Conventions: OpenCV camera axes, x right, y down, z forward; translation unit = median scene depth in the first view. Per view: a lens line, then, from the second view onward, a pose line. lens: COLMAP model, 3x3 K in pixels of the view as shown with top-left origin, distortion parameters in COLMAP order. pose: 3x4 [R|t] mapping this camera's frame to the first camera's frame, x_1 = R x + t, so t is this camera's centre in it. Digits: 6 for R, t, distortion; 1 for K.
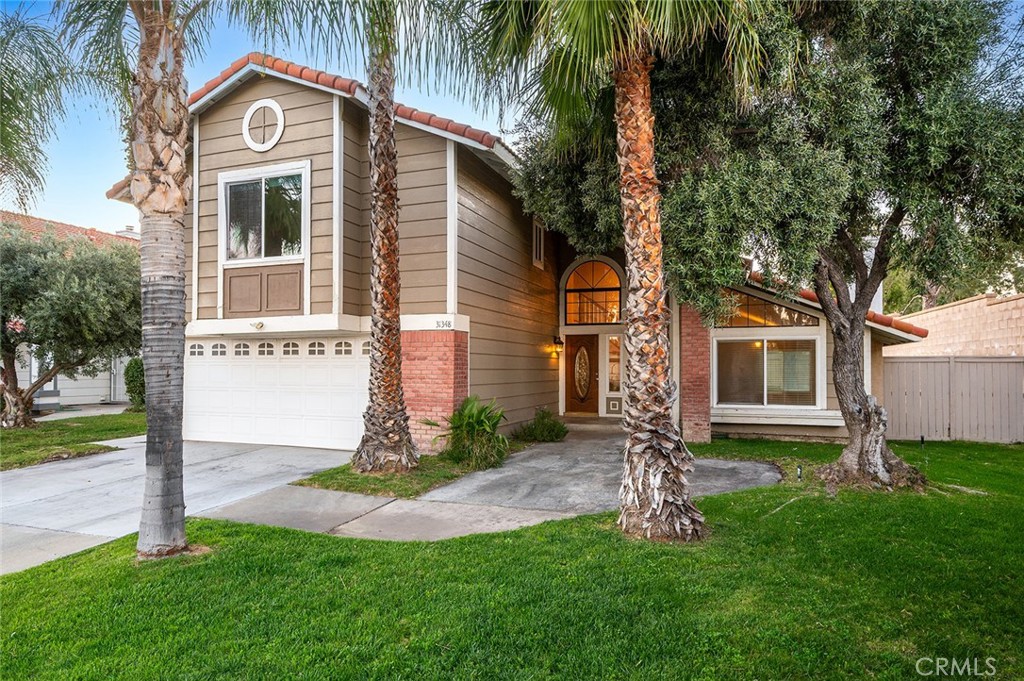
lens RADIAL K [[567.1, 0, 520.7], [0, 567.1, 357.8], [0, 0, 1]] dist [0.004787, 0.000333]
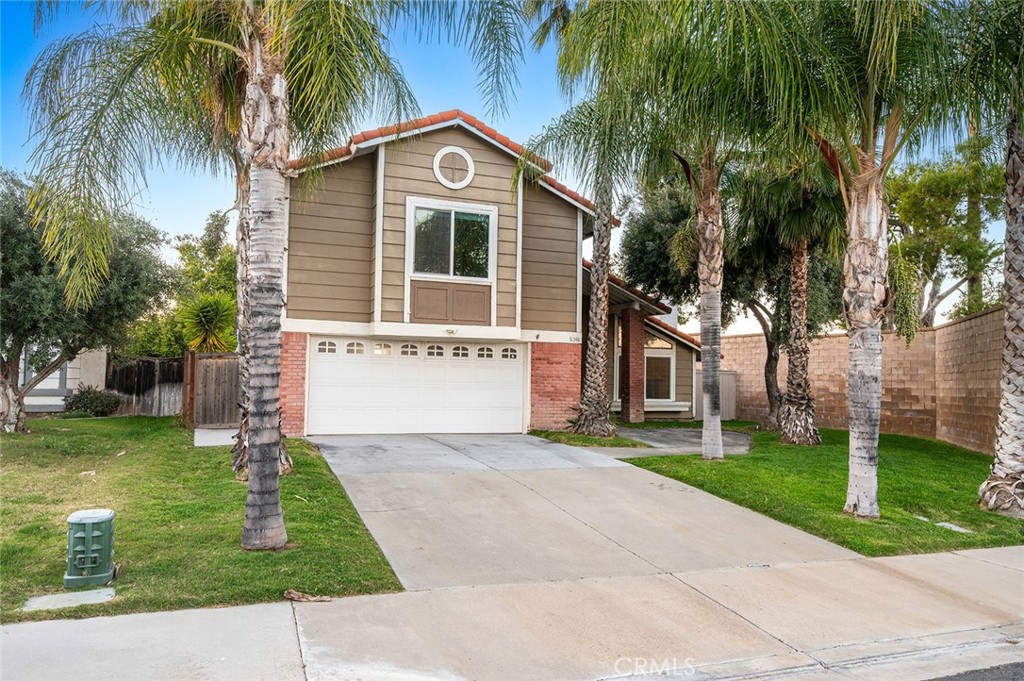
lens RADIAL K [[659.7, 0, 512.1], [0, 659.7, 342.7], [0, 0, 1]] dist [-0.008929, -0.001286]
pose [[0.771257, 0.047989, 0.634712, -1.242410], [-0.029005, 0.998768, -0.040269, 0.019234], [-0.635863, 0.012648, 0.771699, -0.166230]]
